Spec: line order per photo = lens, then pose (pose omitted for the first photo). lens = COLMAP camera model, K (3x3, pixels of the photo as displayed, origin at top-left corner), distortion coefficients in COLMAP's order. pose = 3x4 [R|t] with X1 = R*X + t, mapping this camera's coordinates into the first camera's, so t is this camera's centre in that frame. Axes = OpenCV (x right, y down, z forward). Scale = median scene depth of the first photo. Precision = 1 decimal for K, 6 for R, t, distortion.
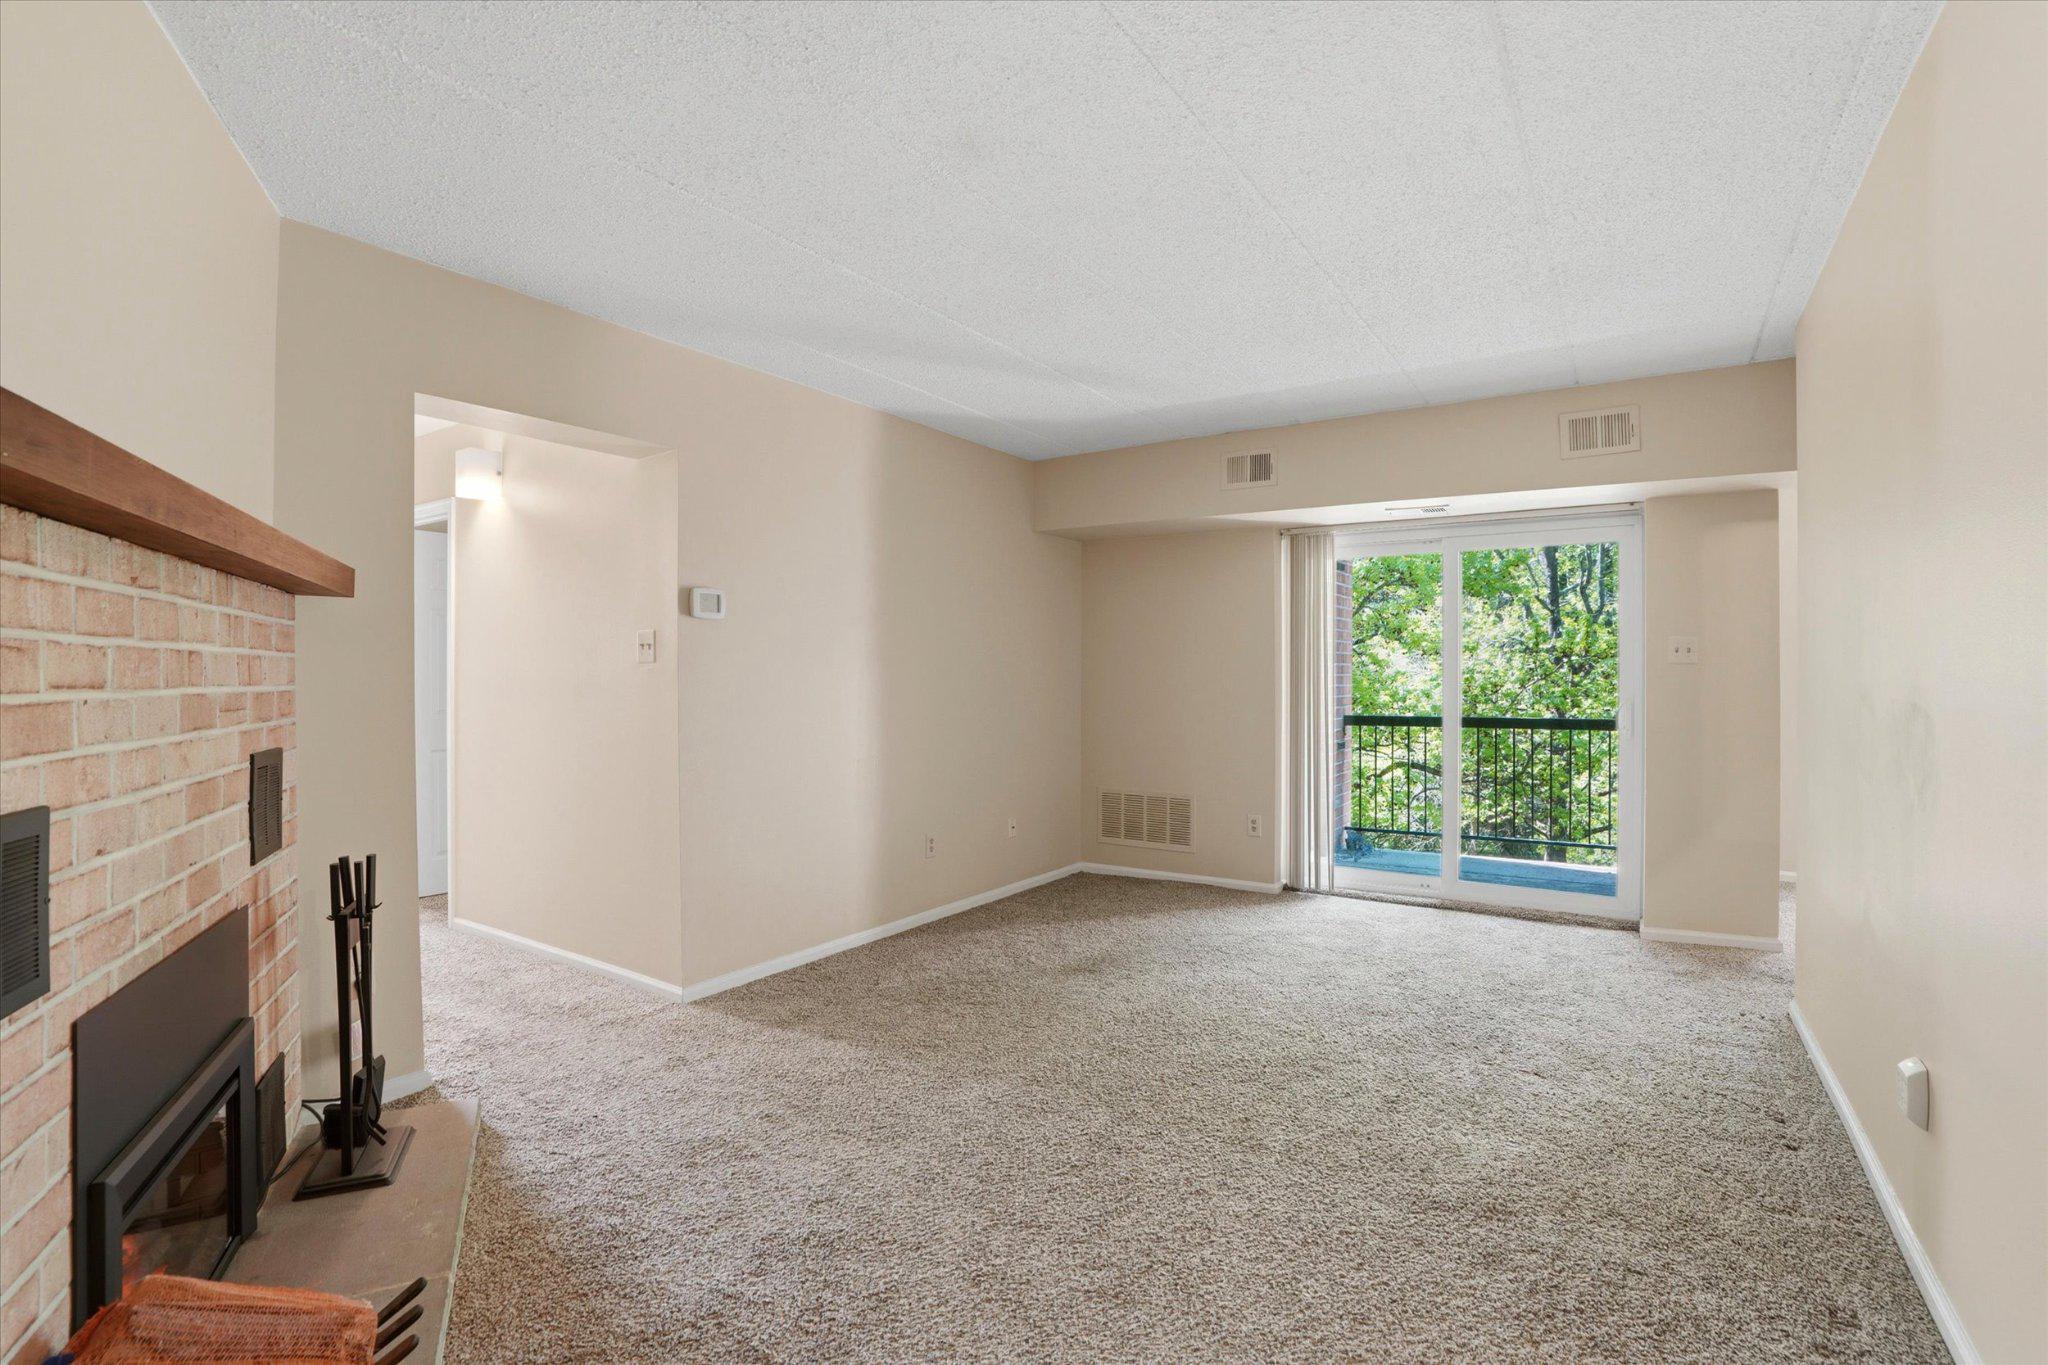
lens RADIAL K [[993.0, 0, 1038.9], [0, 993.0, 678.6], [0, 0, 1]] dist [-0.054985, 0.031981]
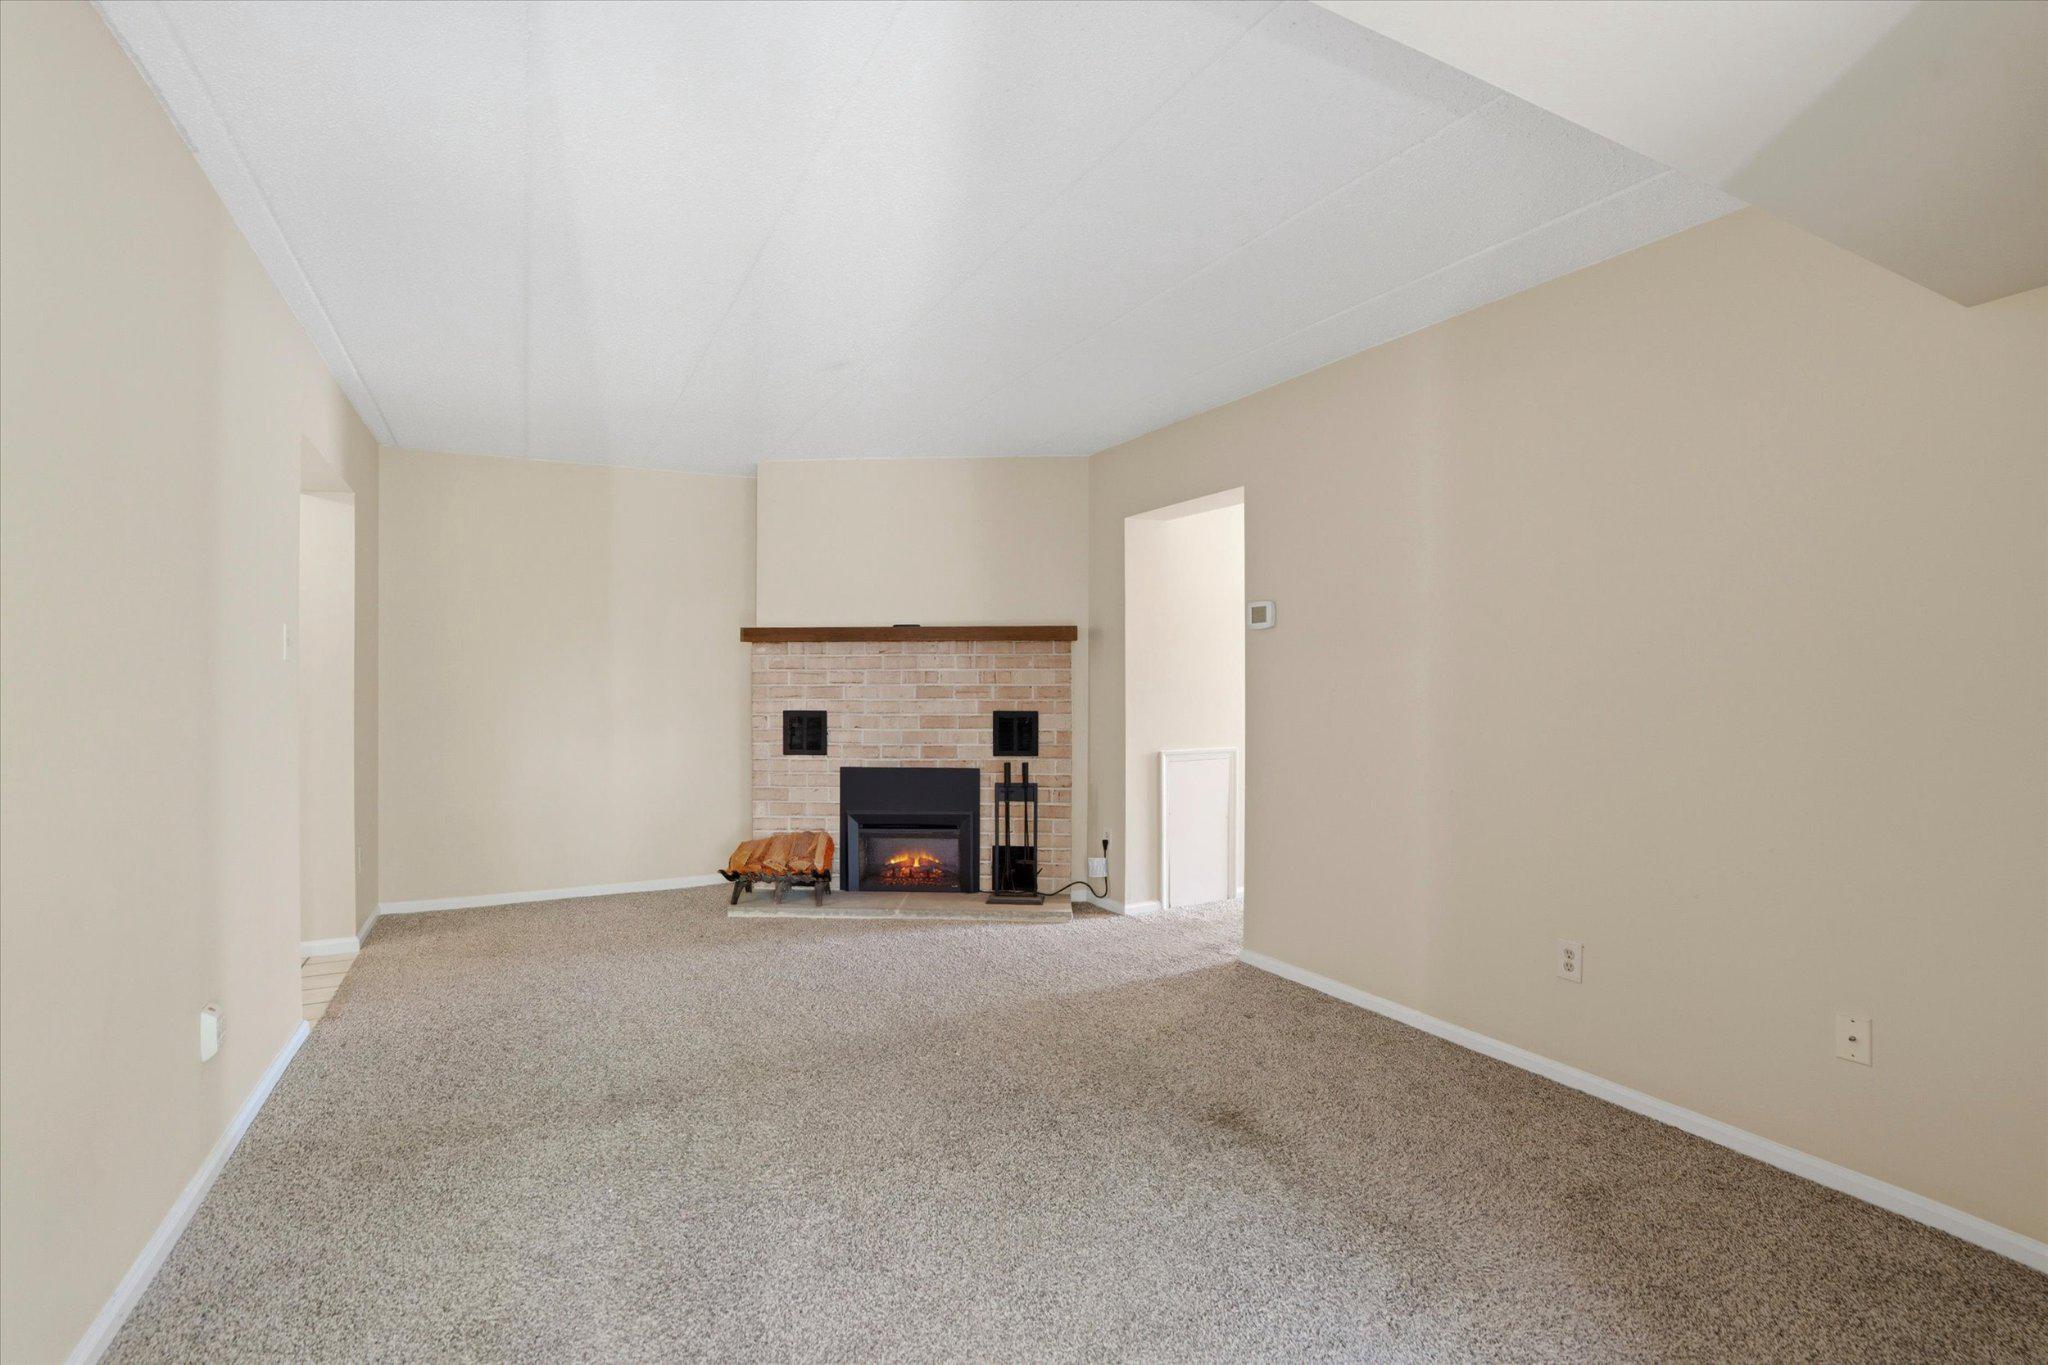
lens RADIAL K [[993.0, 0, 1038.9], [0, 993.0, 678.6], [0, 0, 1]] dist [-0.054985, 0.031981]
pose [[-0.498739, 0.006332, -0.866729, 0.988206], [0.001152, 0.999977, 0.006642, -0.015927], [0.866751, 0.002315, -0.498735, 1.757402]]
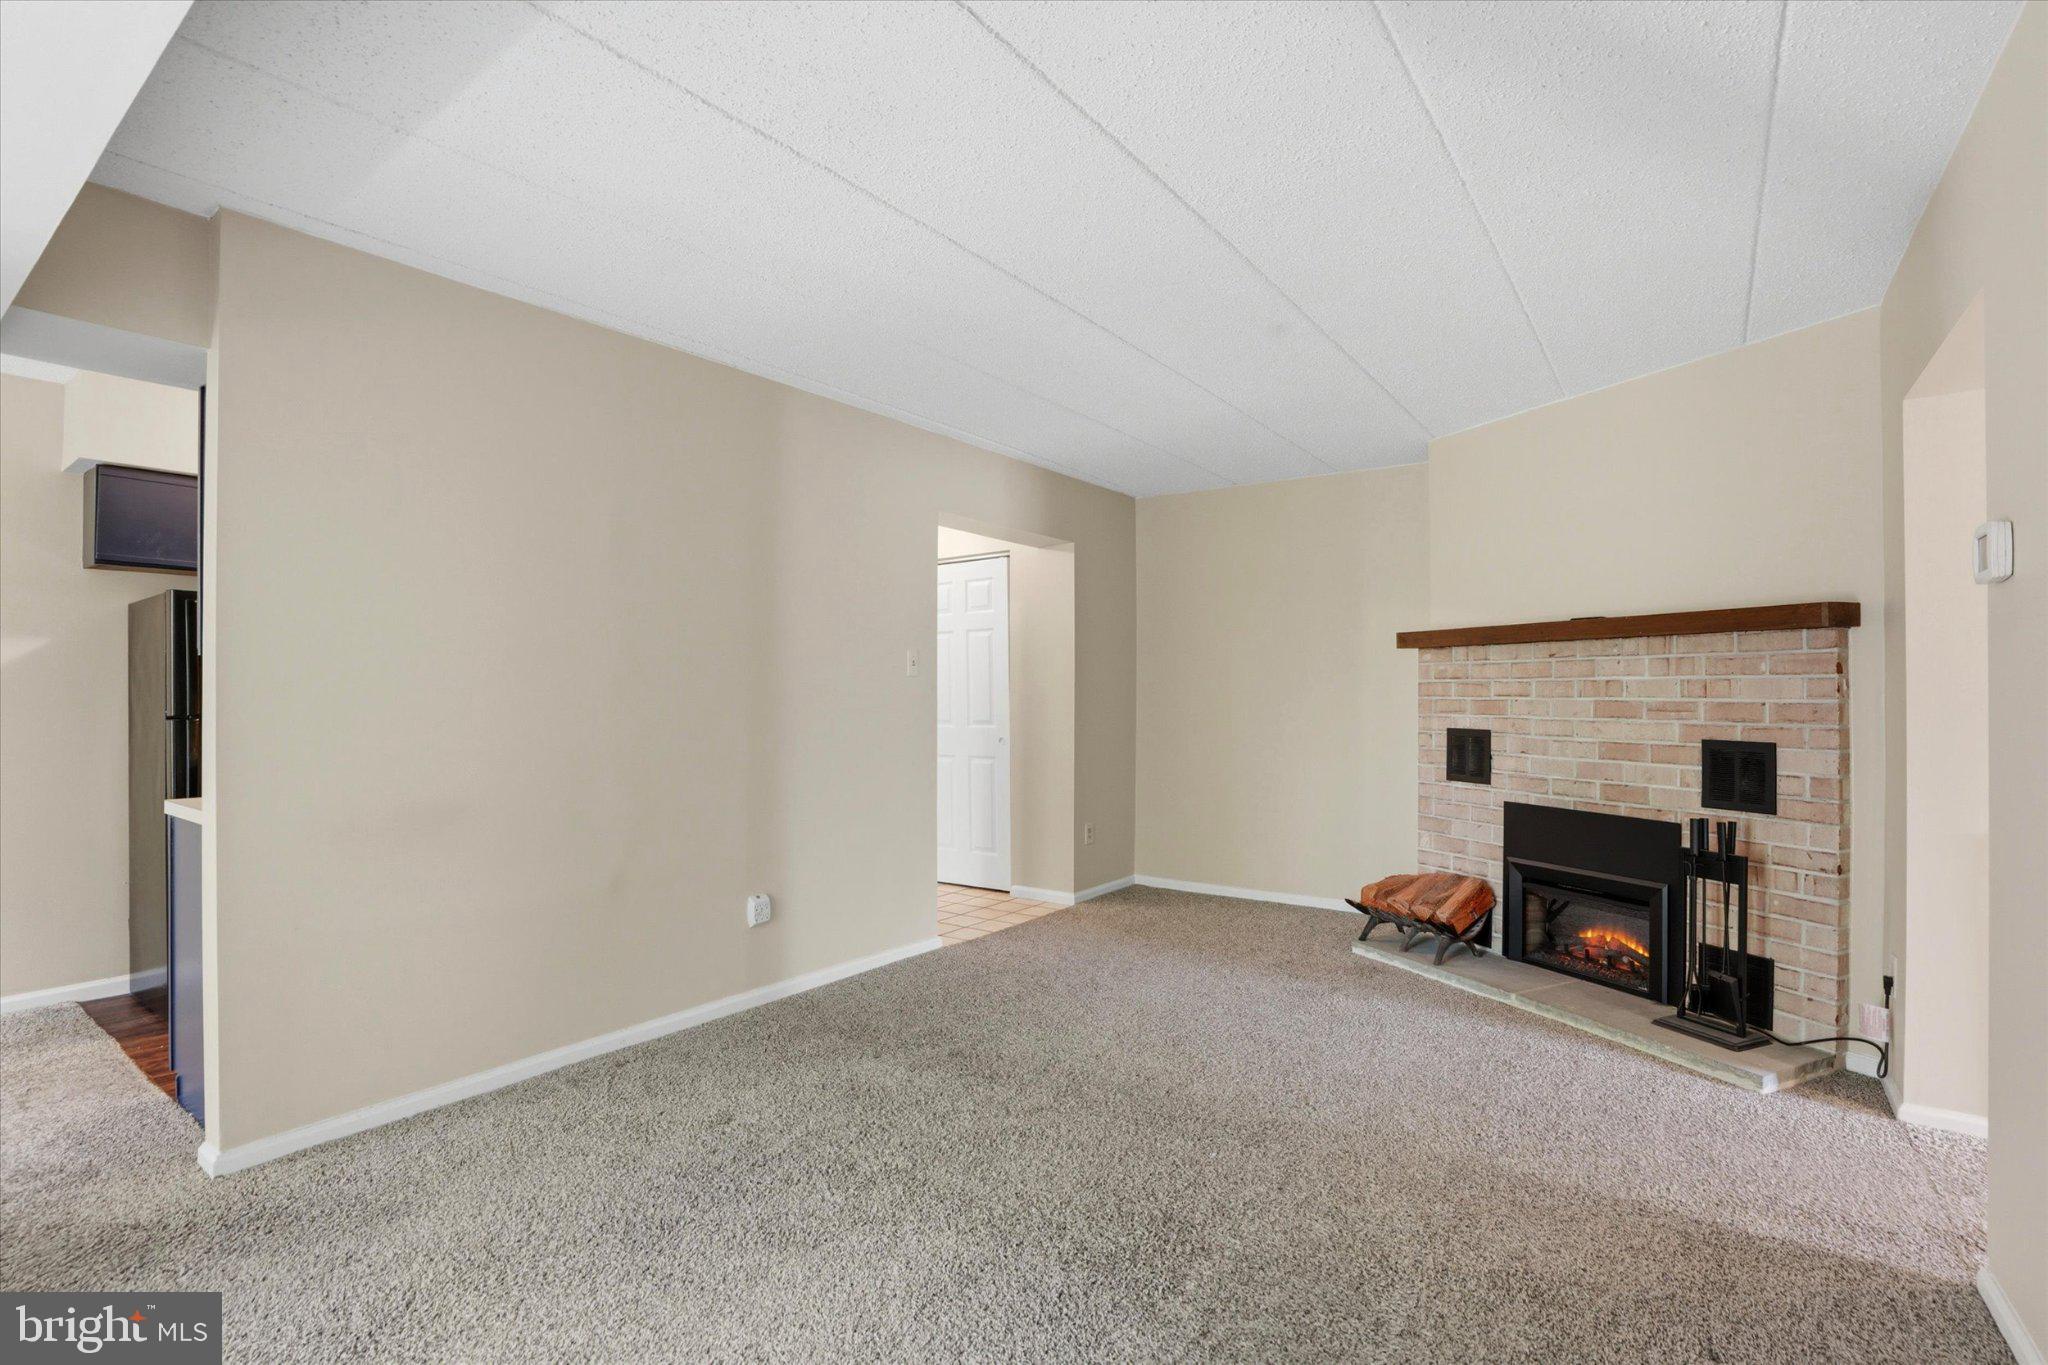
lens RADIAL K [[993.0, 0, 1038.9], [0, 993.0, 678.6], [0, 0, 1]] dist [-0.054985, 0.031981]
pose [[-0.996949, 0.003007, 0.077993, 0.122589], [0.002220, 0.999946, -0.010186, -0.007919], [-0.078020, -0.009982, -0.996902, 2.037514]]
